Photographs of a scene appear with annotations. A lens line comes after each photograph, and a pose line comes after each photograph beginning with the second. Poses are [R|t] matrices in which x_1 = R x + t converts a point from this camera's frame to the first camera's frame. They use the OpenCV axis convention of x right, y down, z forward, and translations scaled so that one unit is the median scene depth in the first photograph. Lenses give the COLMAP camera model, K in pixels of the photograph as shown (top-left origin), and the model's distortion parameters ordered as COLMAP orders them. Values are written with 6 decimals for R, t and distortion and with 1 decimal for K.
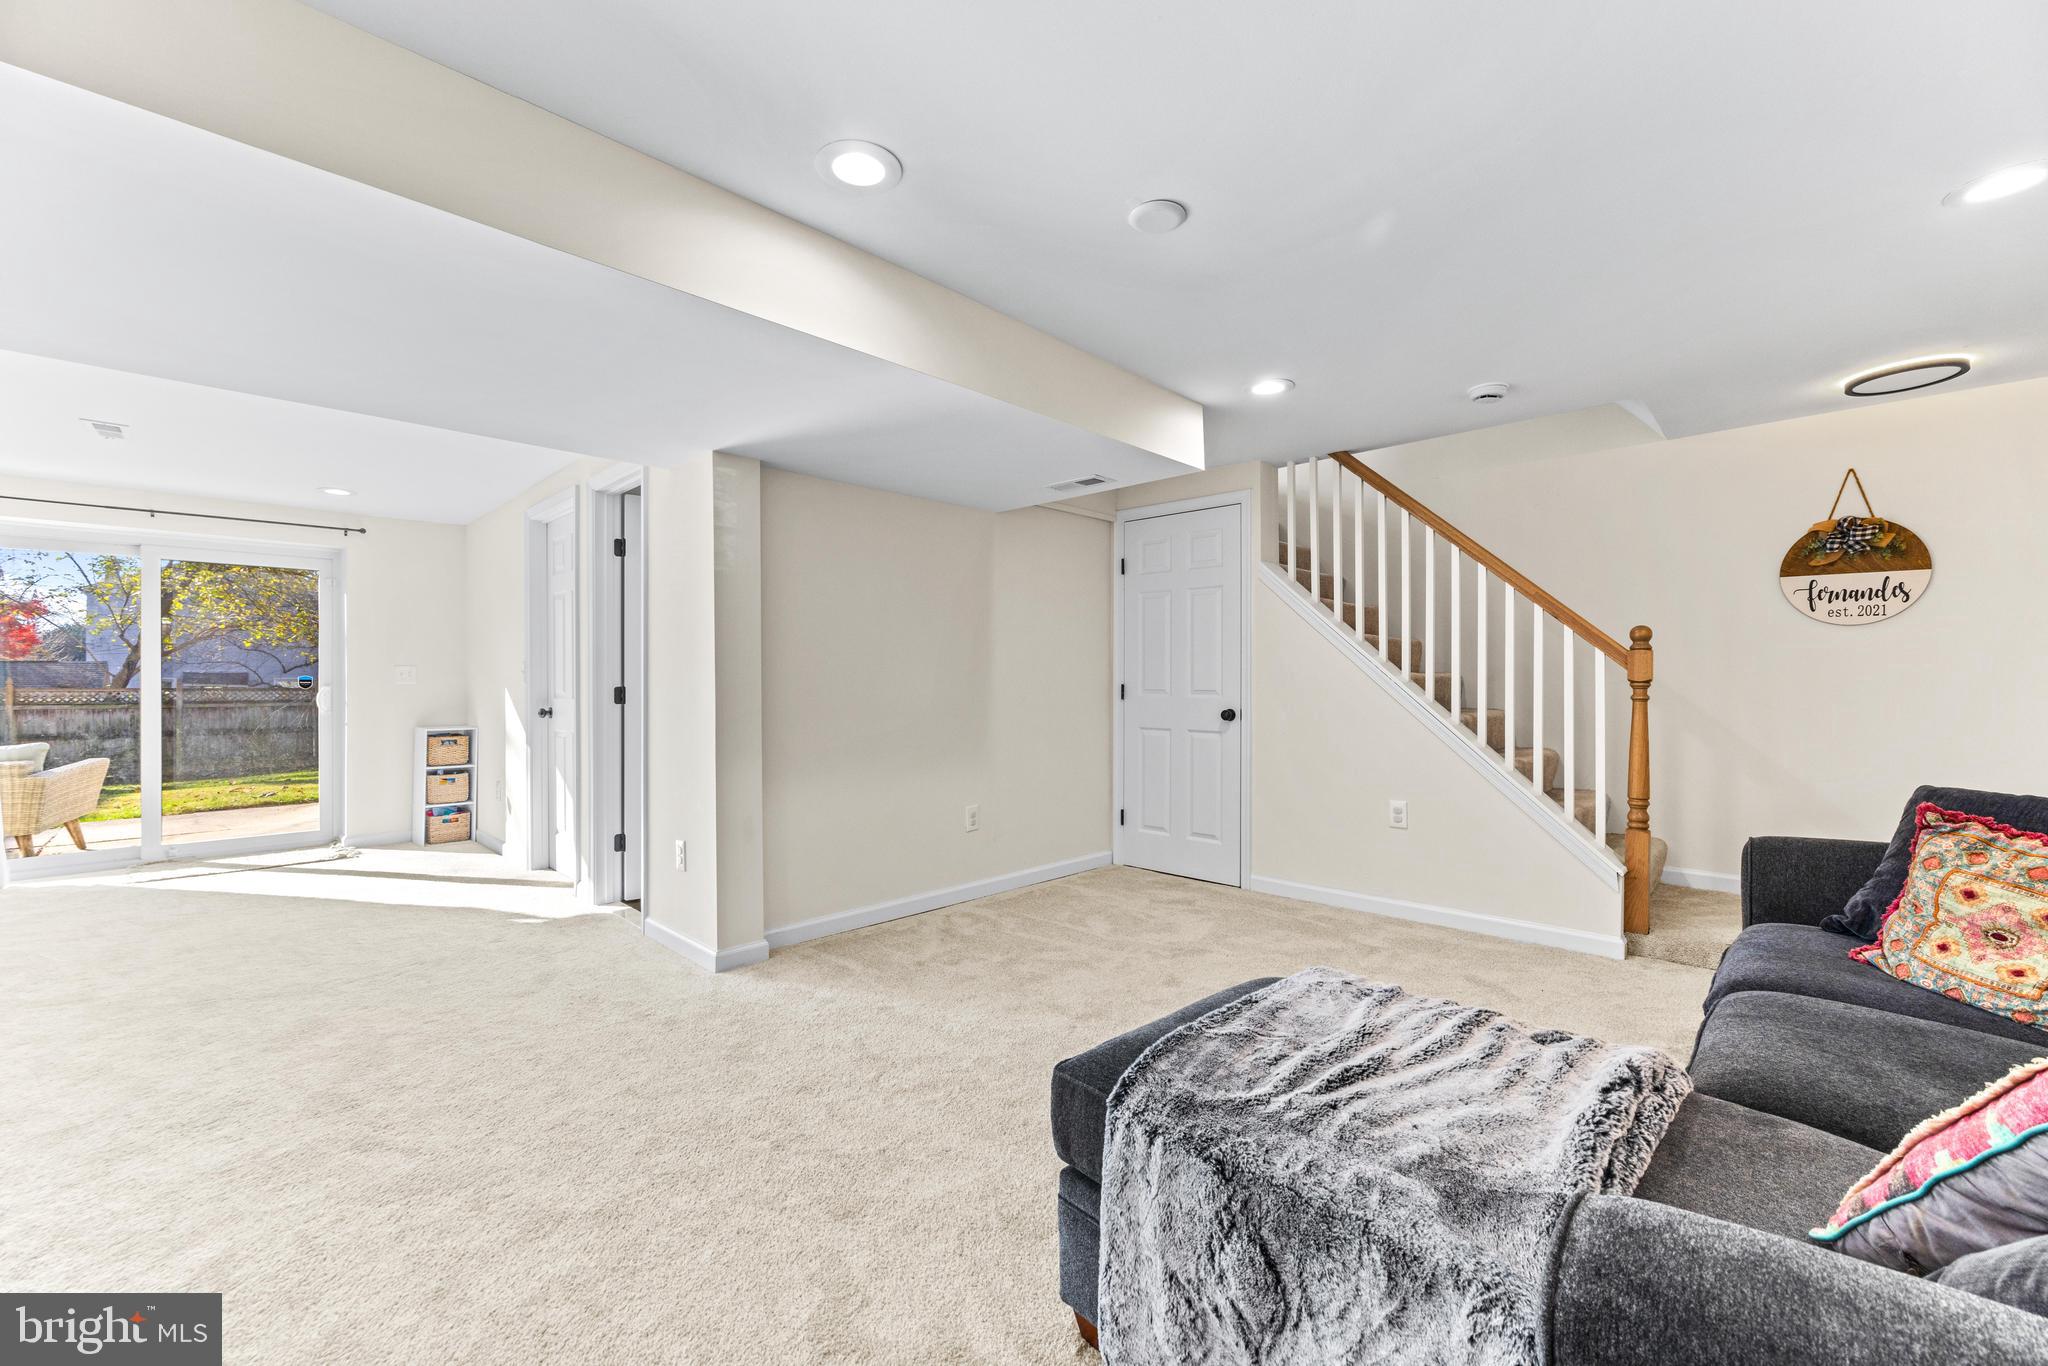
lens RADIAL K [[822.3, 0, 1014.6], [0, 822.3, 678.9], [0, 0, 1]] dist [-0.000479, -0.000315]
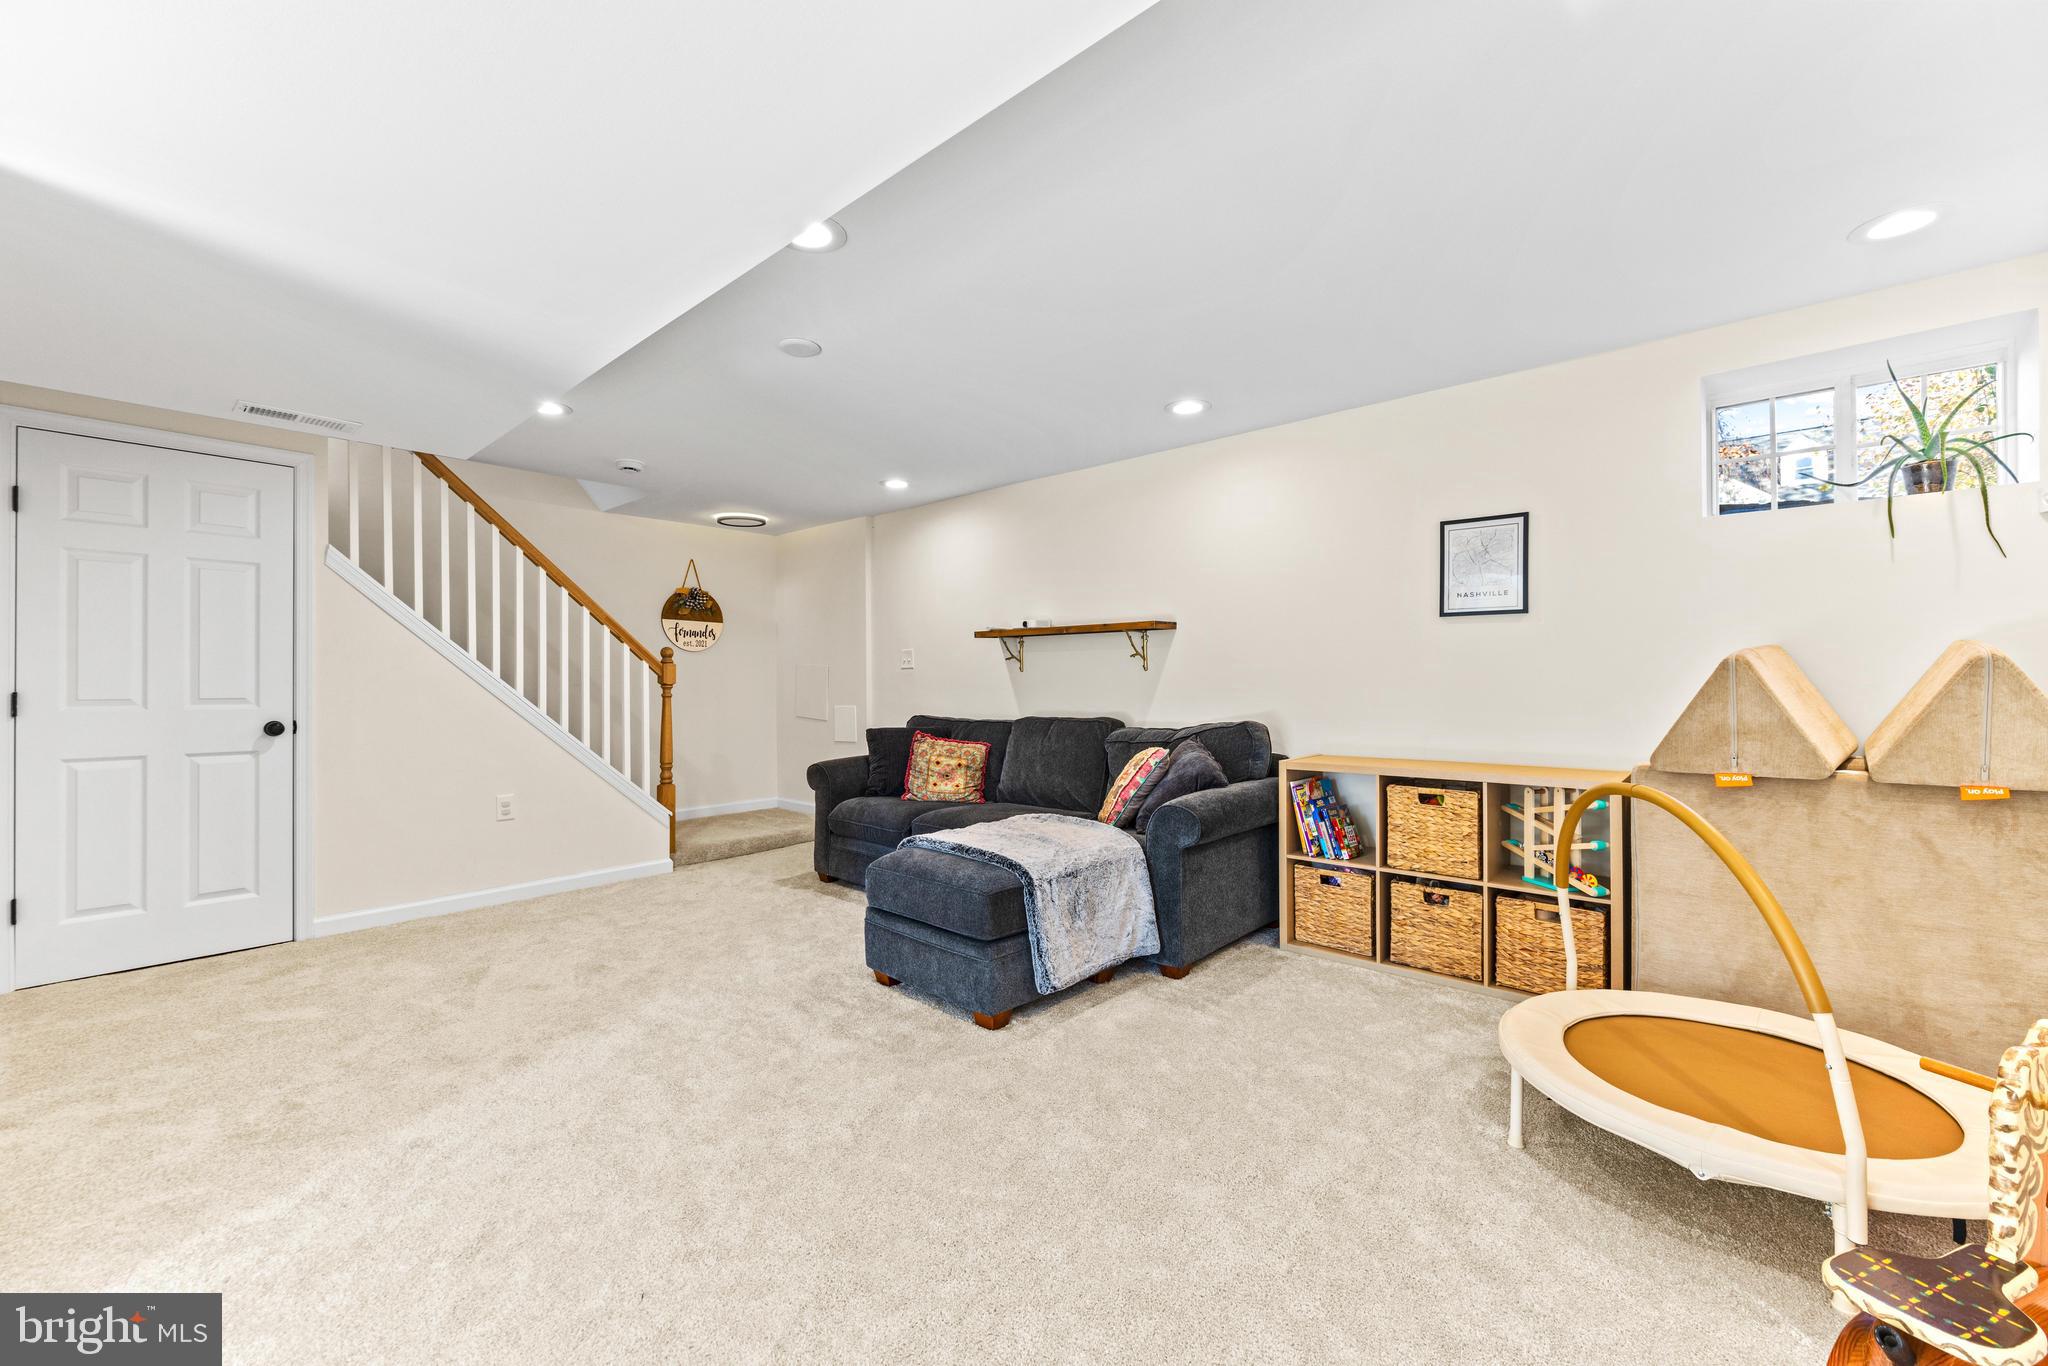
lens RADIAL K [[822.3, 0, 1016.2], [0, 822.3, 682.7], [0, 0, 1]] dist [-0.000479, -0.000315]
pose [[-0.040170, 0.002854, 0.999189, -0.706816], [0.004719, 0.999985, -0.002666, 0.006620], [-0.999182, 0.004608, -0.040183, 0.404346]]
